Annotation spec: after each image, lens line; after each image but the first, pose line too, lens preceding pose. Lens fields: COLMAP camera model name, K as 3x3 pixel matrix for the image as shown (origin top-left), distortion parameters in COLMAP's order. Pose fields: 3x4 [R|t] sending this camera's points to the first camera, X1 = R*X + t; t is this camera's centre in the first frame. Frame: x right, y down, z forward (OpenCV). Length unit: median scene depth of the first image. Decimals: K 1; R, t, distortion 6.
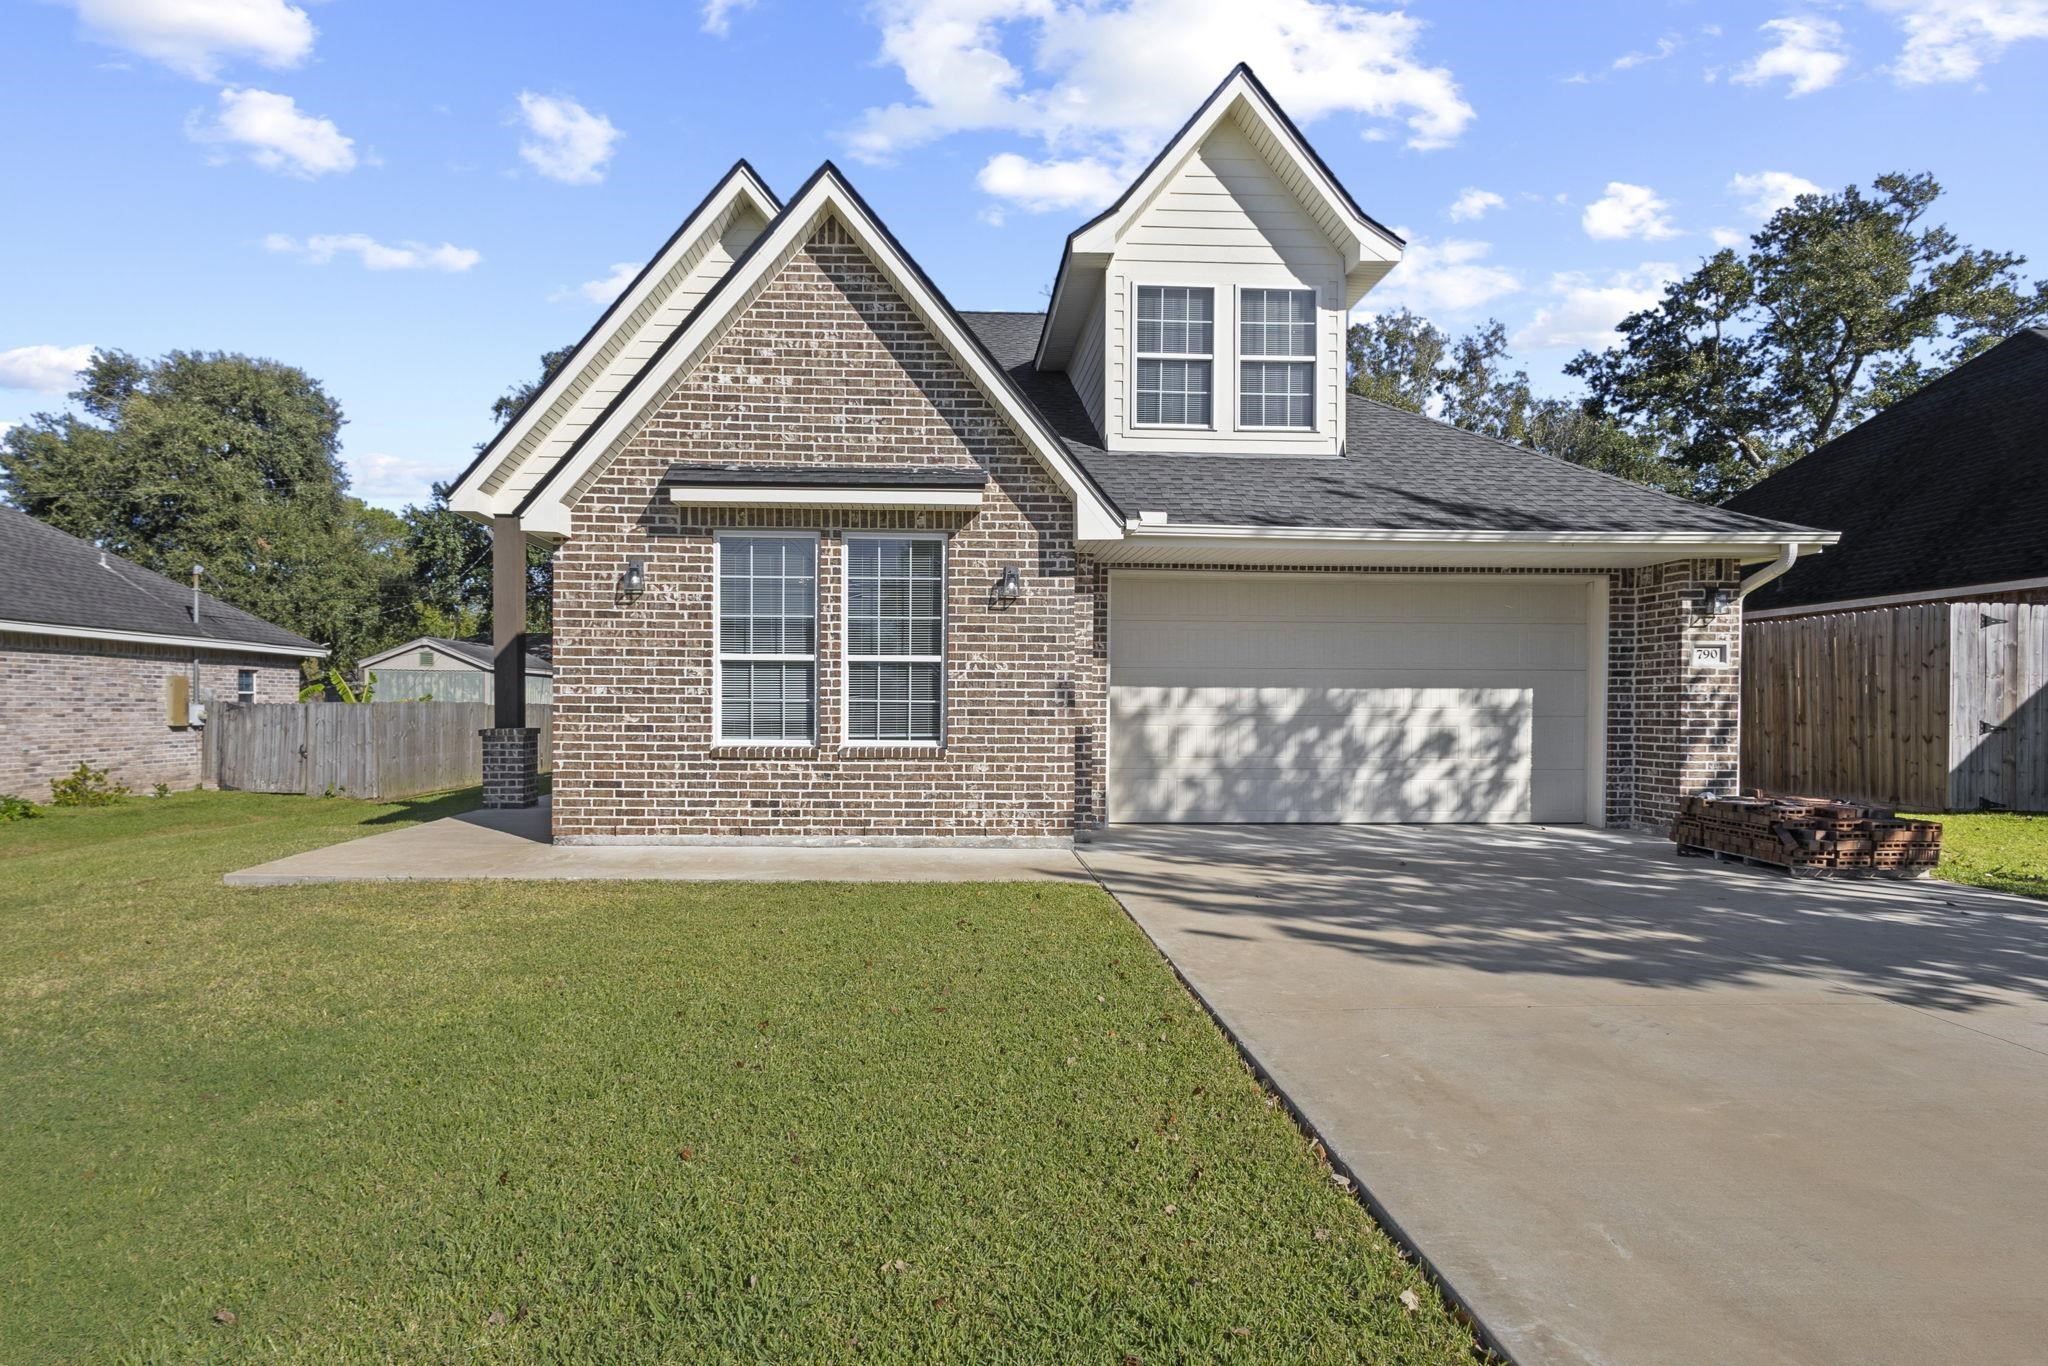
lens RADIAL K [[1036.9, 0, 1003.7], [0, 1036.9, 723.7], [0, 0, 1]] dist [0.000105, -0.000069]
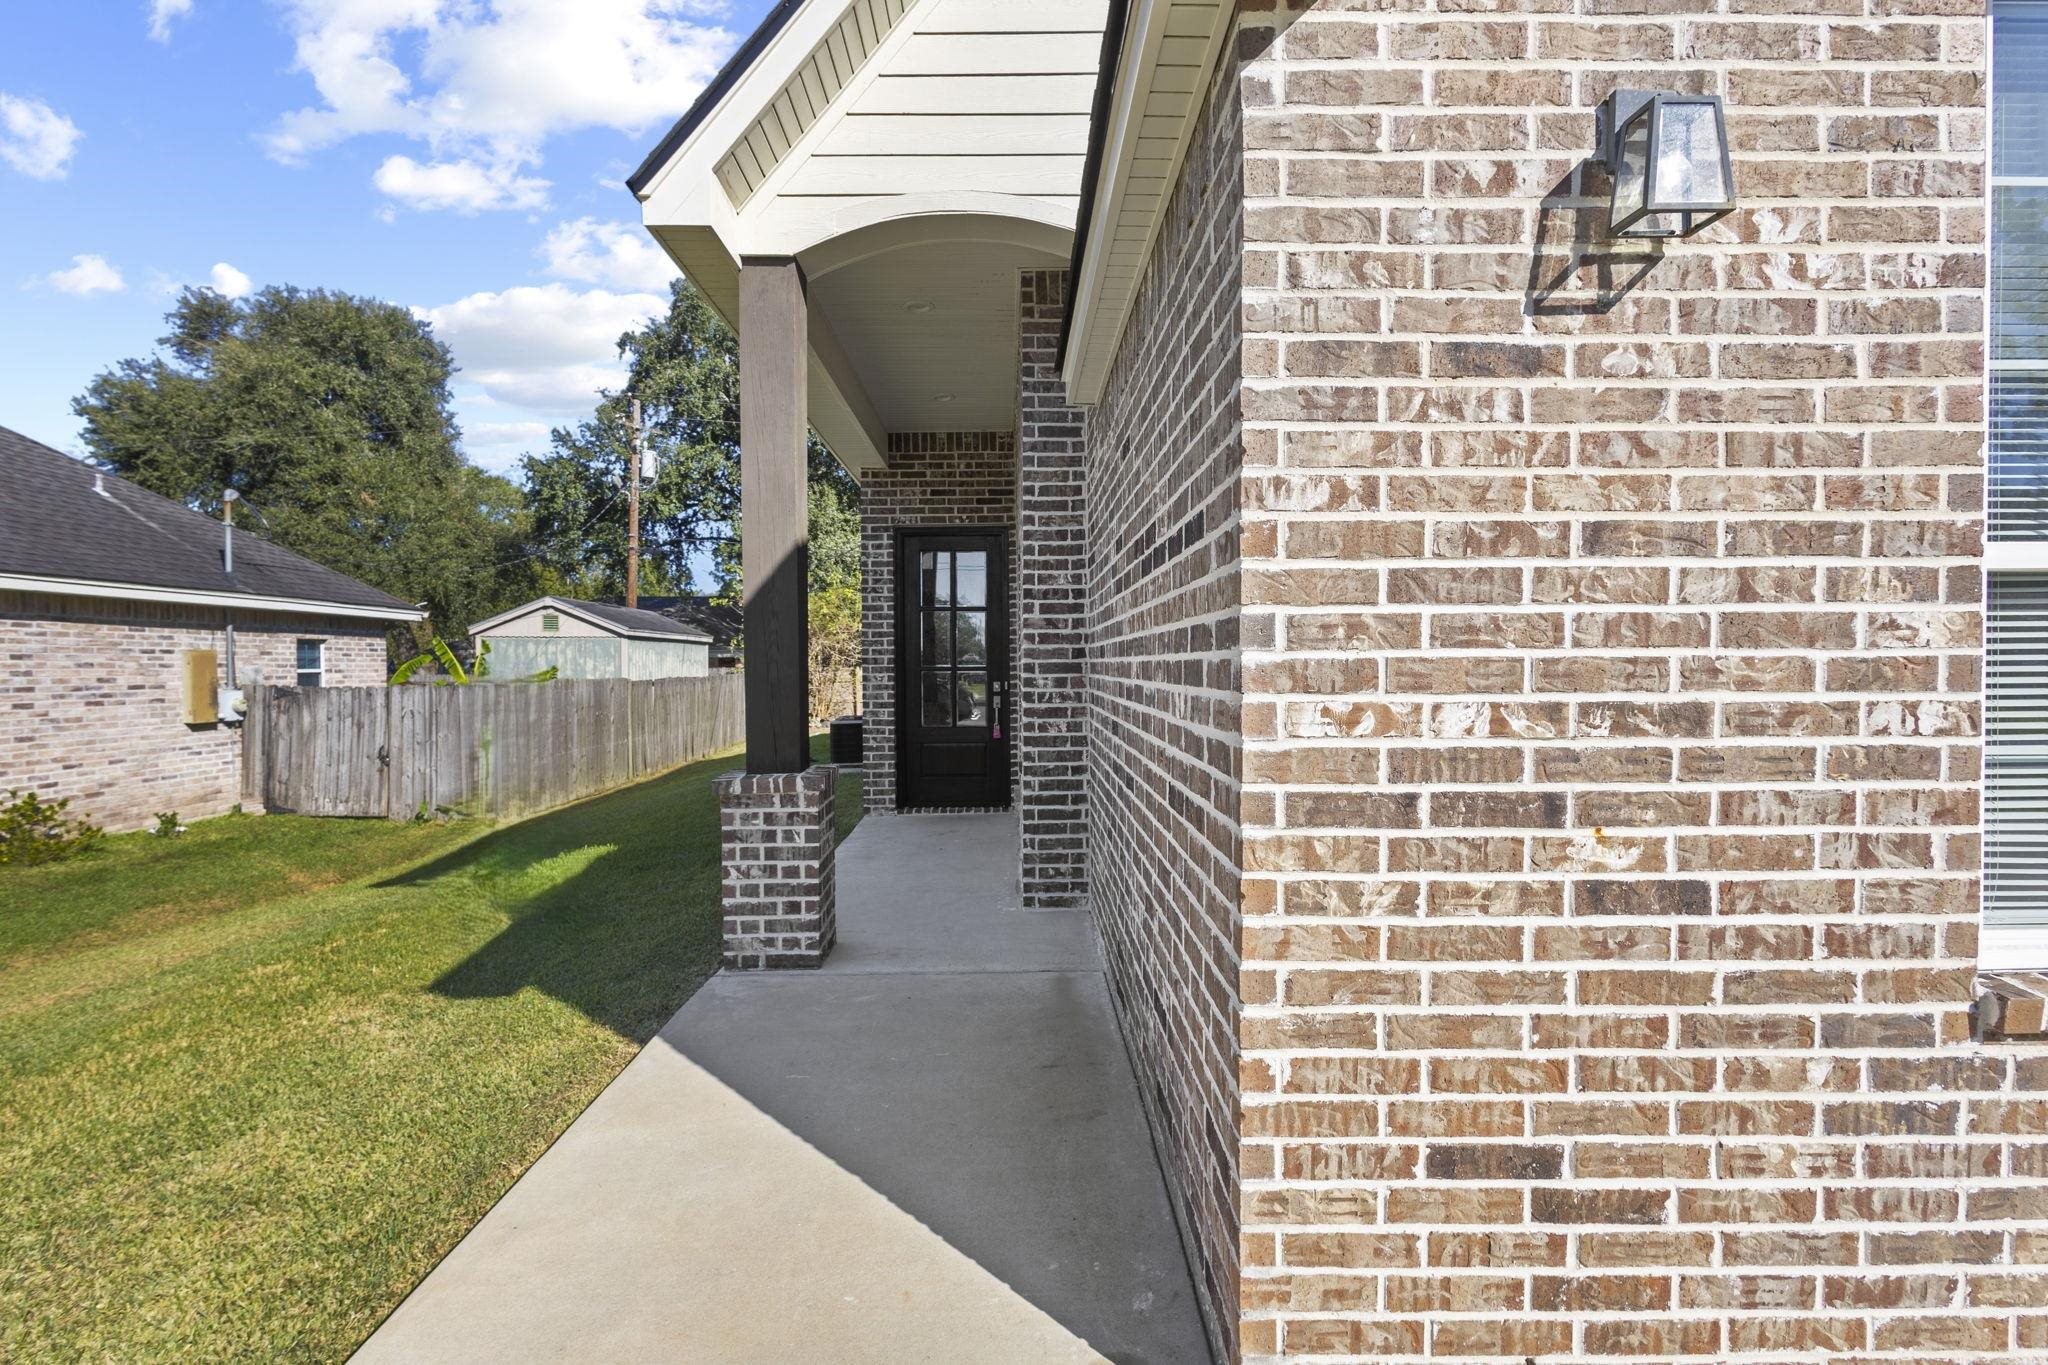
lens RADIAL K [[943.0, 0, 1024.0], [0, 943.0, 682.5], [0, 0, 1]] dist [0.002456, -0.001931]
pose [[0.999331, -0.010977, -0.034893, -0.227769], [0.011103, 0.999933, 0.003391, -0.020028], [0.034853, -0.003777, 0.999385, 0.388925]]
